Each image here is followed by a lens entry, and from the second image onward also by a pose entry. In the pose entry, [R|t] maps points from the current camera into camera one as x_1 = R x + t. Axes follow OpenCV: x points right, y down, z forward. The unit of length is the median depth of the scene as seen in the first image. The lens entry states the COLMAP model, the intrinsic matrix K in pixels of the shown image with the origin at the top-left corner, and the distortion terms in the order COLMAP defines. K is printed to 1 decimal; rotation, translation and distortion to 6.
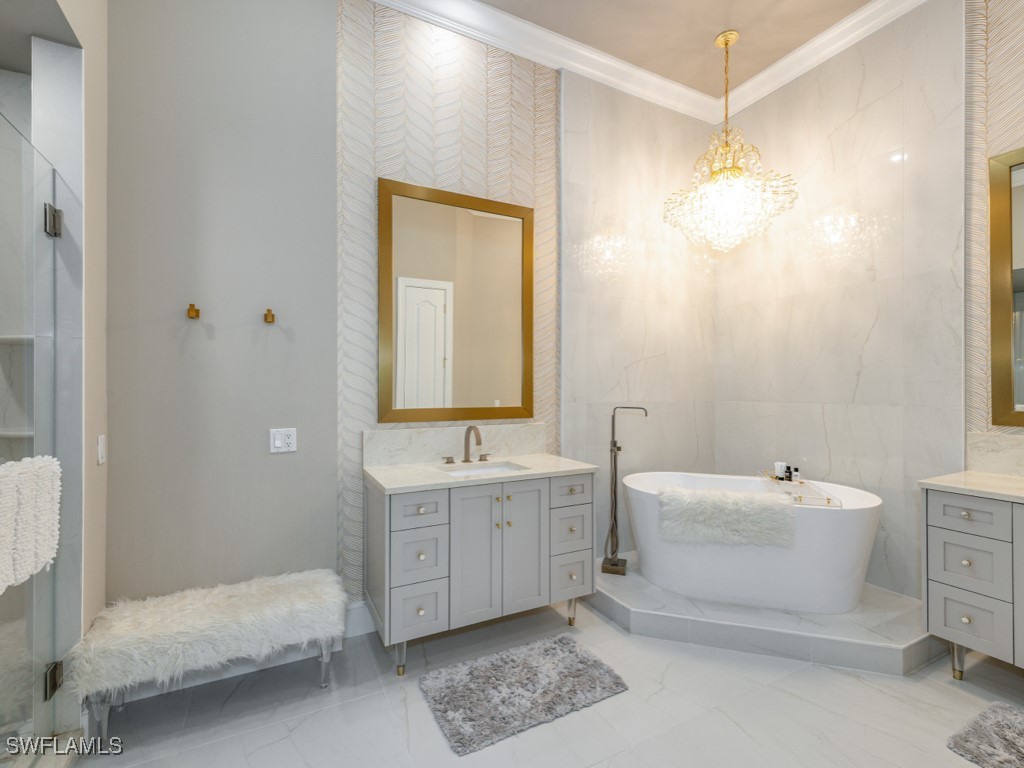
lens RADIAL K [[460.6, 0, 509.1], [0, 460.6, 384.9], [0, 0, 1]] dist [0.014726, 0.000291]
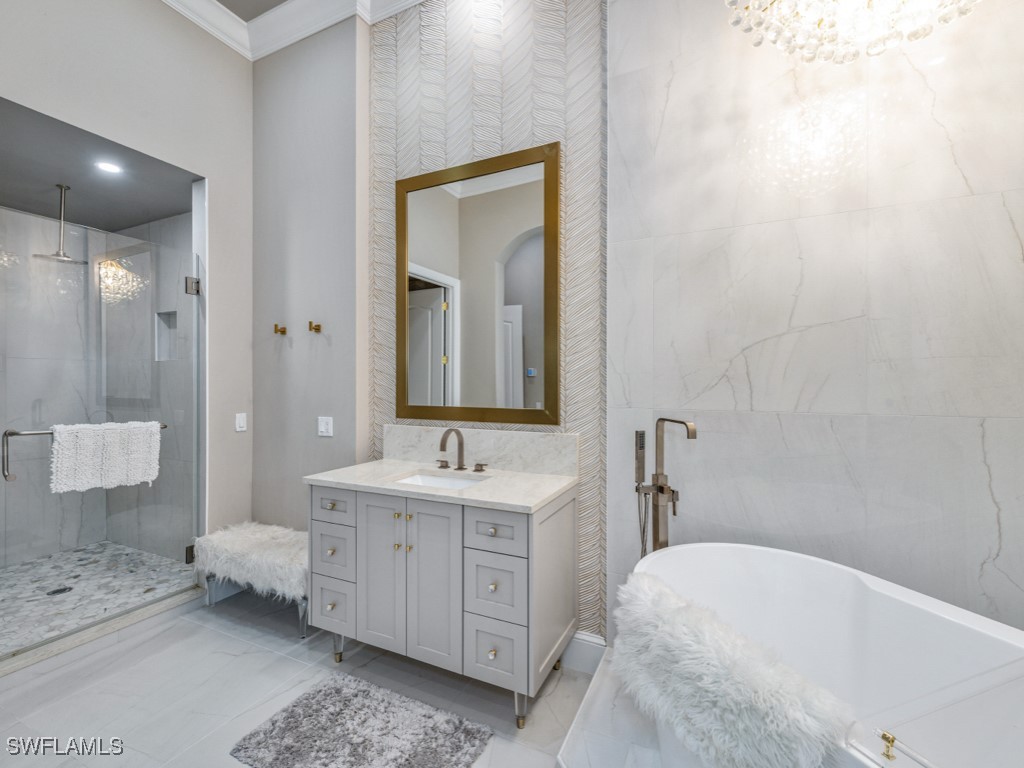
lens RADIAL K [[460.6, 0, 510.9], [0, 460.6, 381.6], [0, 0, 1]] dist [0.014726, 0.000291]
pose [[0.602094, 0.000675, -0.798425, 0.689759], [0.002632, 0.999993, 0.002831, -0.001536], [0.798421, -0.003806, 0.602088, 0.575018]]
